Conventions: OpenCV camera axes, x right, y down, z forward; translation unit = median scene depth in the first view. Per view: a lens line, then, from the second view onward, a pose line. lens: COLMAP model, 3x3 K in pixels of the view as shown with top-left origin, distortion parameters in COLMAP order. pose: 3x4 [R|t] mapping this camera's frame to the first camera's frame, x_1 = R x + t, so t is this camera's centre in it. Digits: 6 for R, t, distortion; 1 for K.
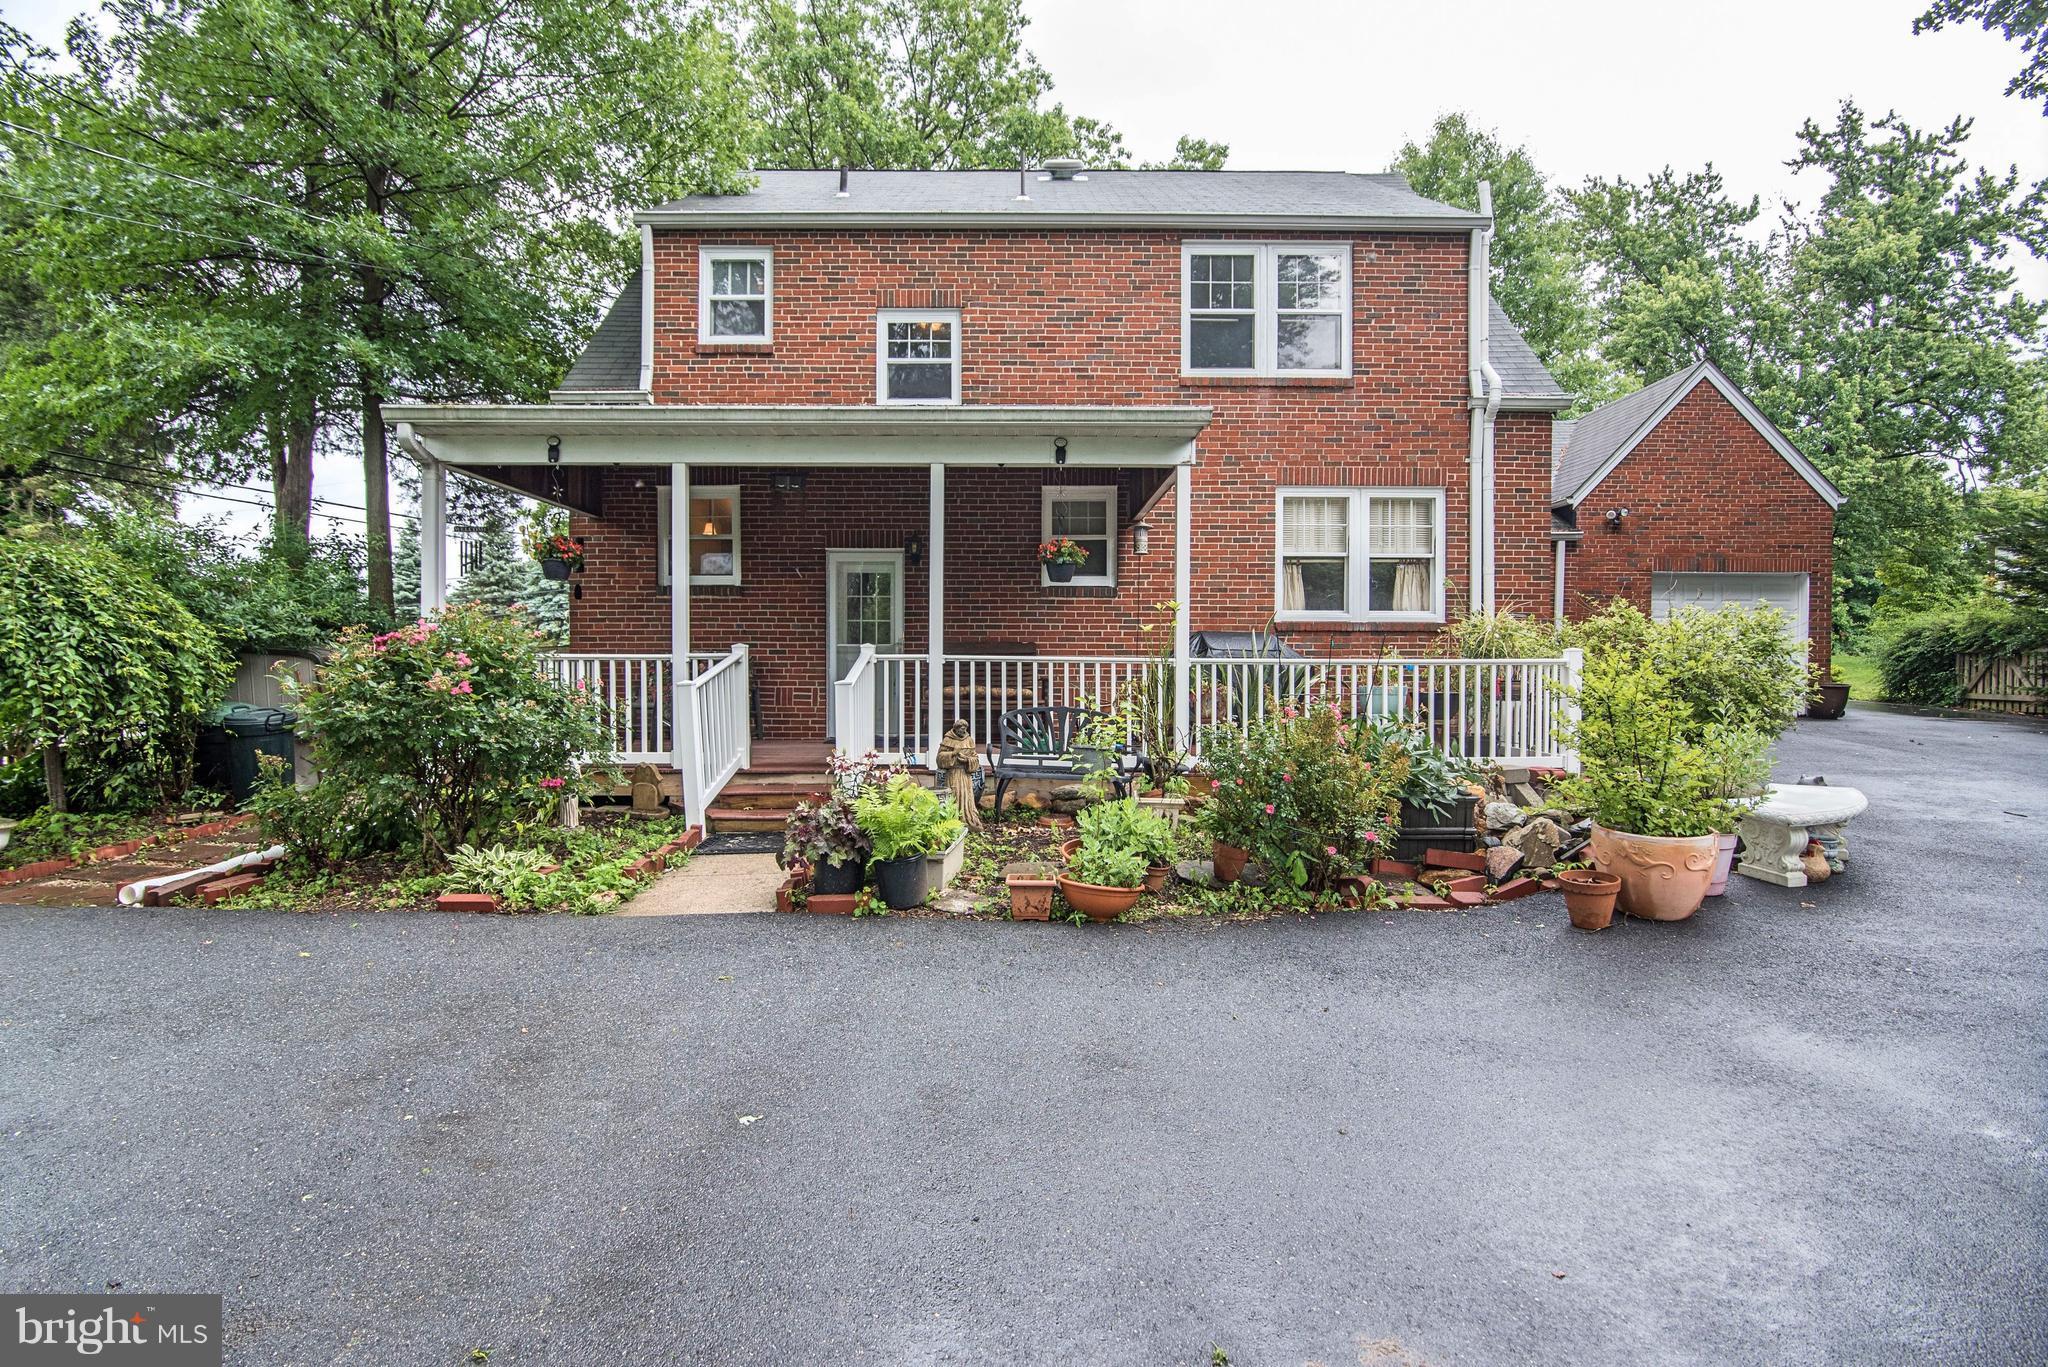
lens RADIAL K [[994.3, 0, 1020.7], [0, 994.3, 681.5], [0, 0, 1]] dist [-0.006728, -0.000155]
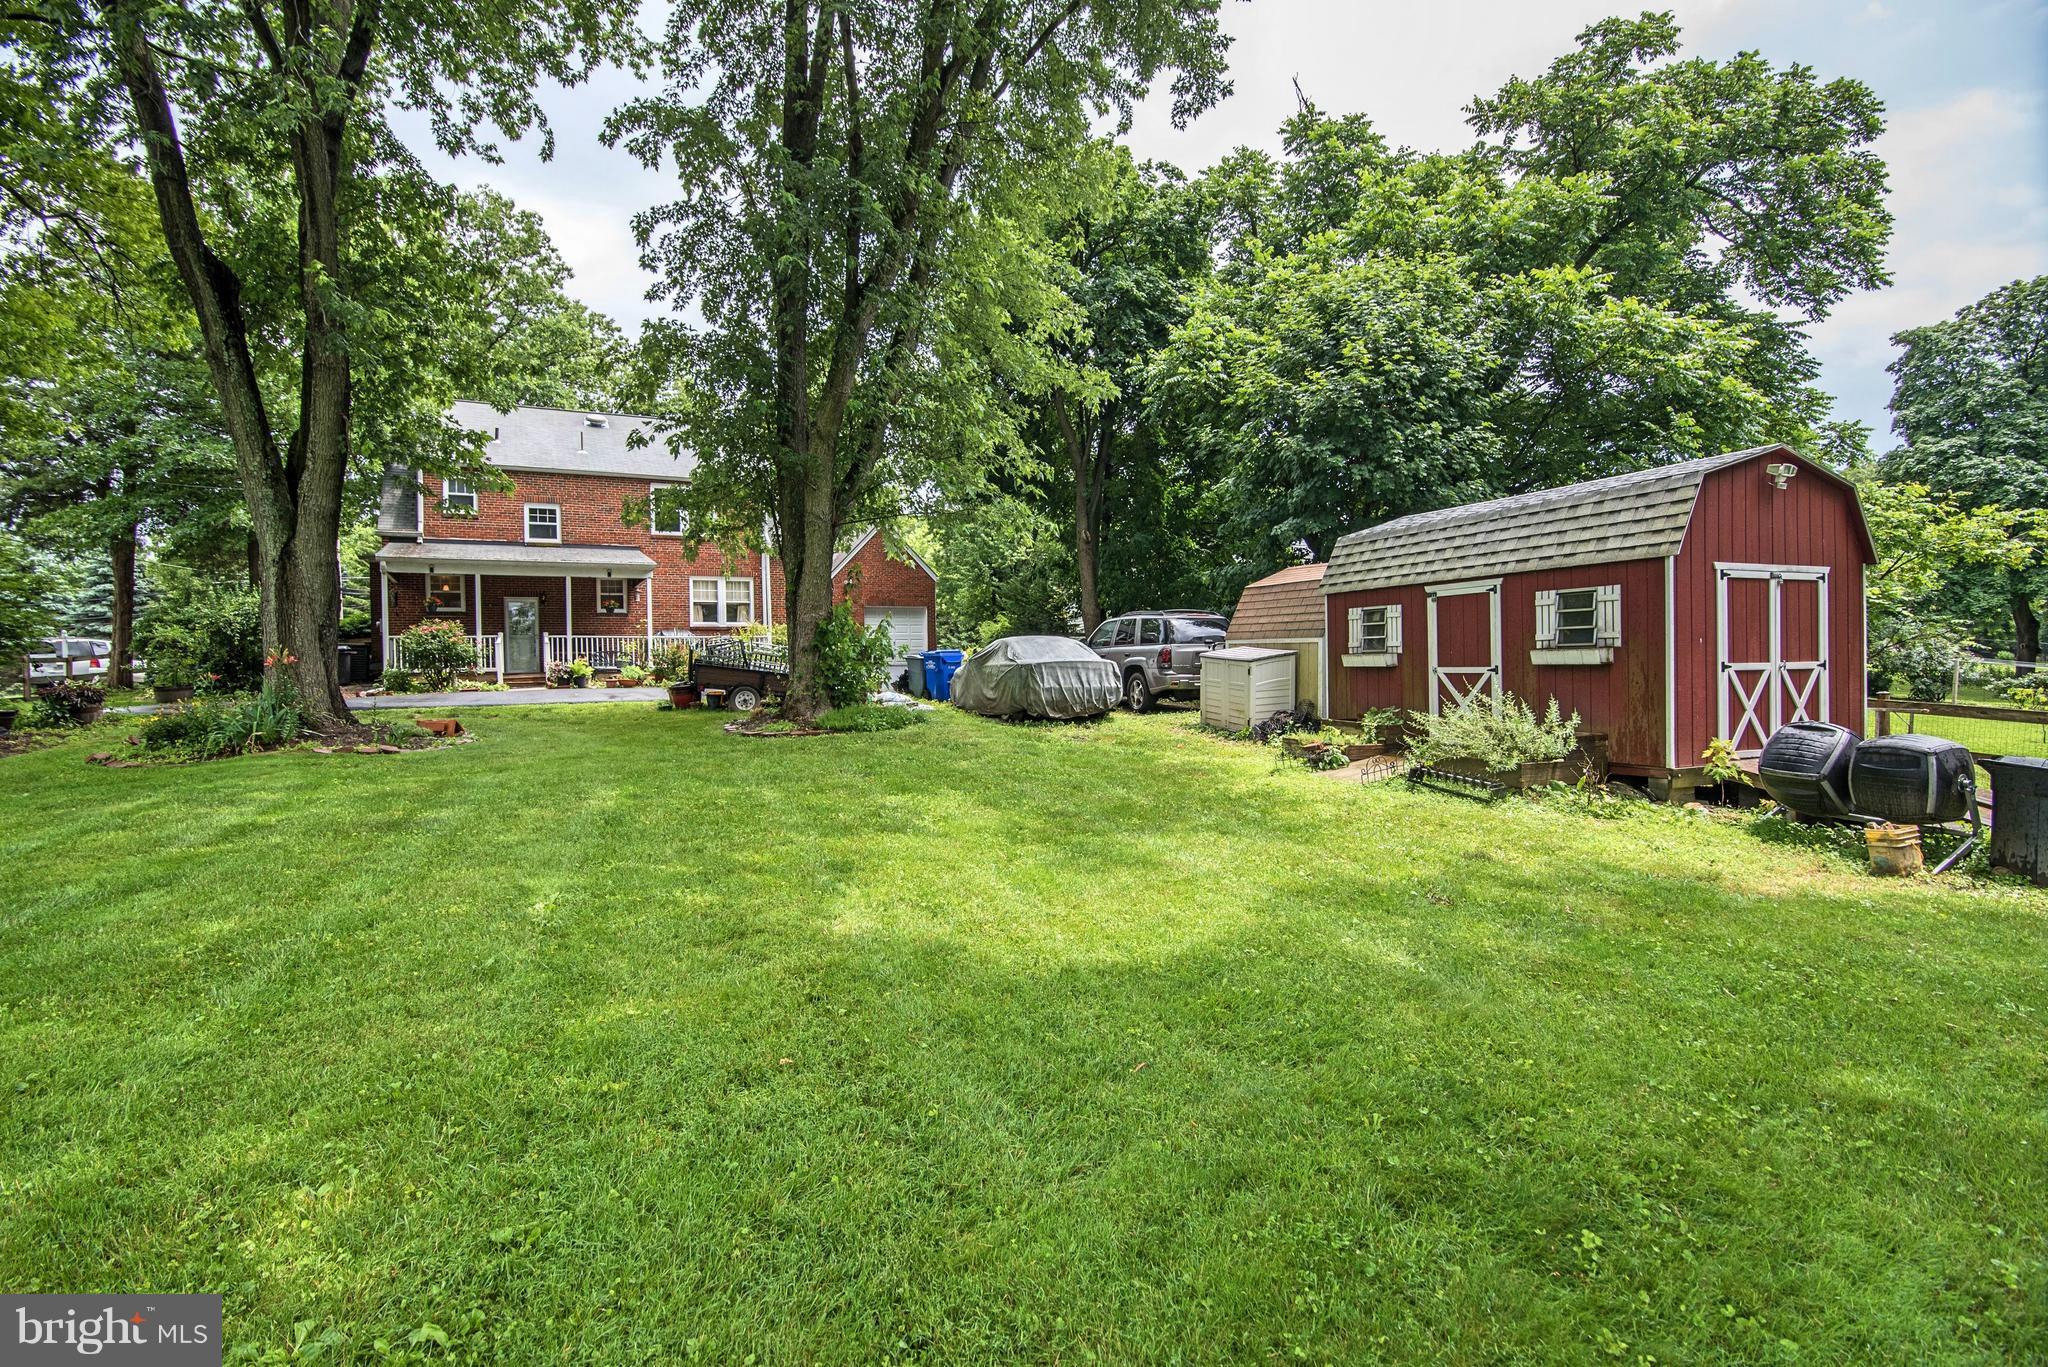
lens RADIAL K [[994.3, 0, 1020.7], [0, 994.3, 681.5], [0, 0, 1]] dist [-0.006728, -0.000155]
pose [[0.890258, -0.025875, 0.454722, -0.182234], [0.031266, 0.999502, -0.004338, 0.131396], [-0.454383, 0.018079, 0.890623, -1.832507]]
